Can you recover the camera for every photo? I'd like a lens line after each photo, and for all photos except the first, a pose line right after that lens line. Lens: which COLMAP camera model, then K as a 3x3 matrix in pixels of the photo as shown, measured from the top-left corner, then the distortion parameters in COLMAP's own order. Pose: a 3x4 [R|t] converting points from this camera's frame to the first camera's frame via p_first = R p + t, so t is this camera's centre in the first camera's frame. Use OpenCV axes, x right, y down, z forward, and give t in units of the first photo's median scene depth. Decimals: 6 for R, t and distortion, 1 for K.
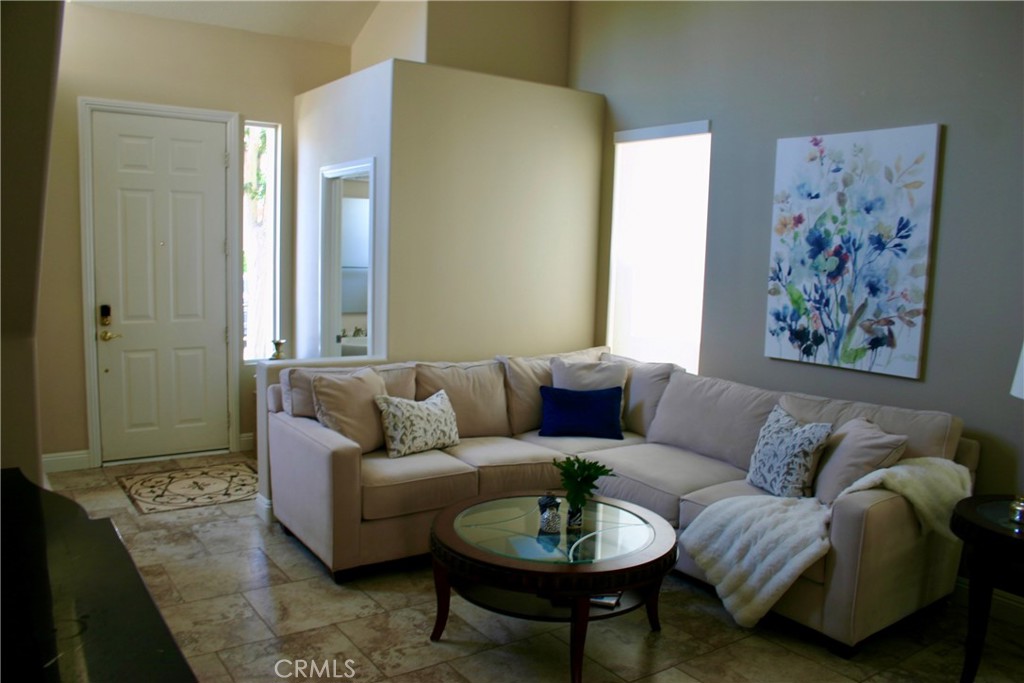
lens RADIAL K [[819.1, 0, 510.3], [0, 819.1, 355.9], [0, 0, 1]] dist [-0.149631, 0.127833]
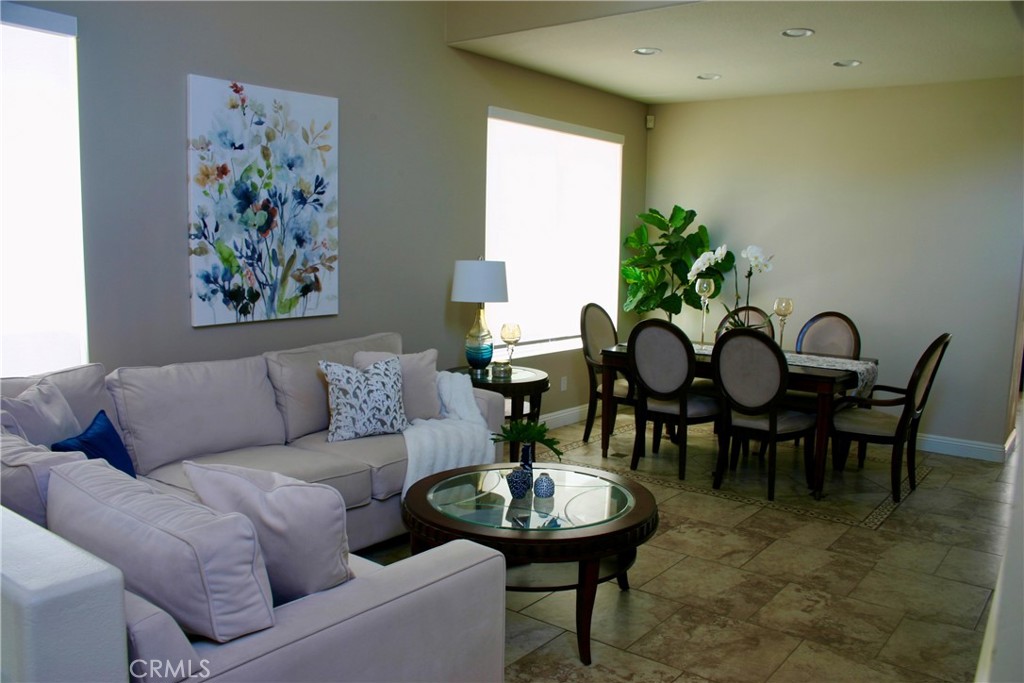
lens RADIAL K [[819.1, 0, 510.3], [0, 819.1, 355.9], [0, 0, 1]] dist [-0.149631, 0.127833]
pose [[-0.285781, -0.169679, 0.943153, -0.657983], [0.098586, 0.973772, 0.205059, -0.123015], [-0.953210, 0.151584, -0.261558, 0.995014]]
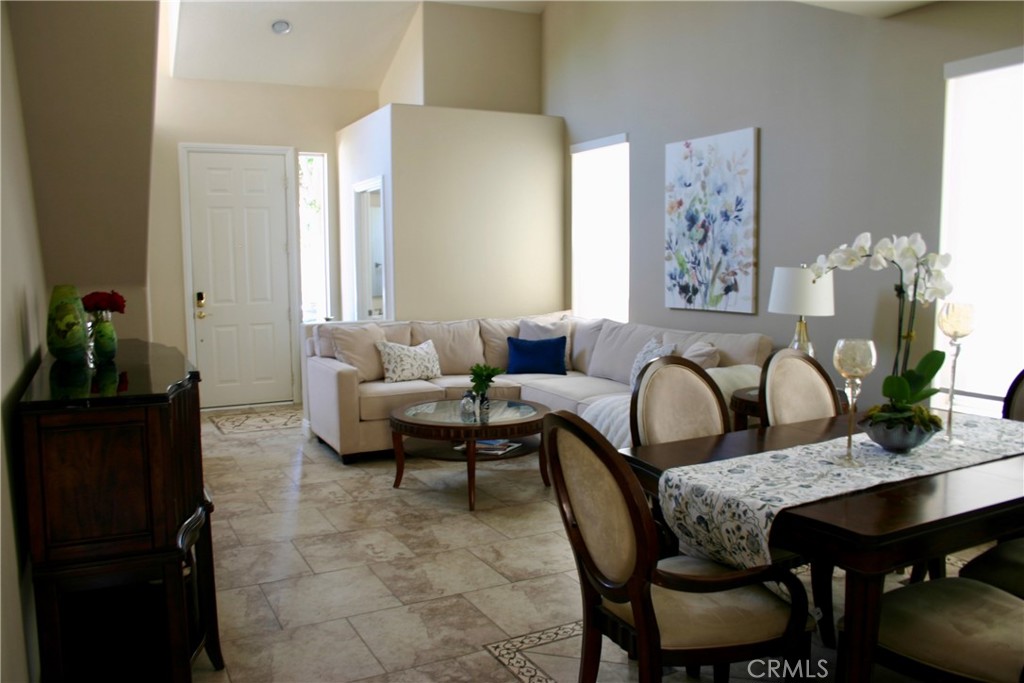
lens RADIAL K [[819.1, 0, 510.3], [0, 819.1, 355.9], [0, 0, 1]] dist [-0.149631, 0.127833]
pose [[0.991286, -0.025020, -0.129328, 0.256182], [0.022988, 0.999588, -0.017178, 0.106871], [0.129705, 0.014056, 0.991453, -0.393439]]
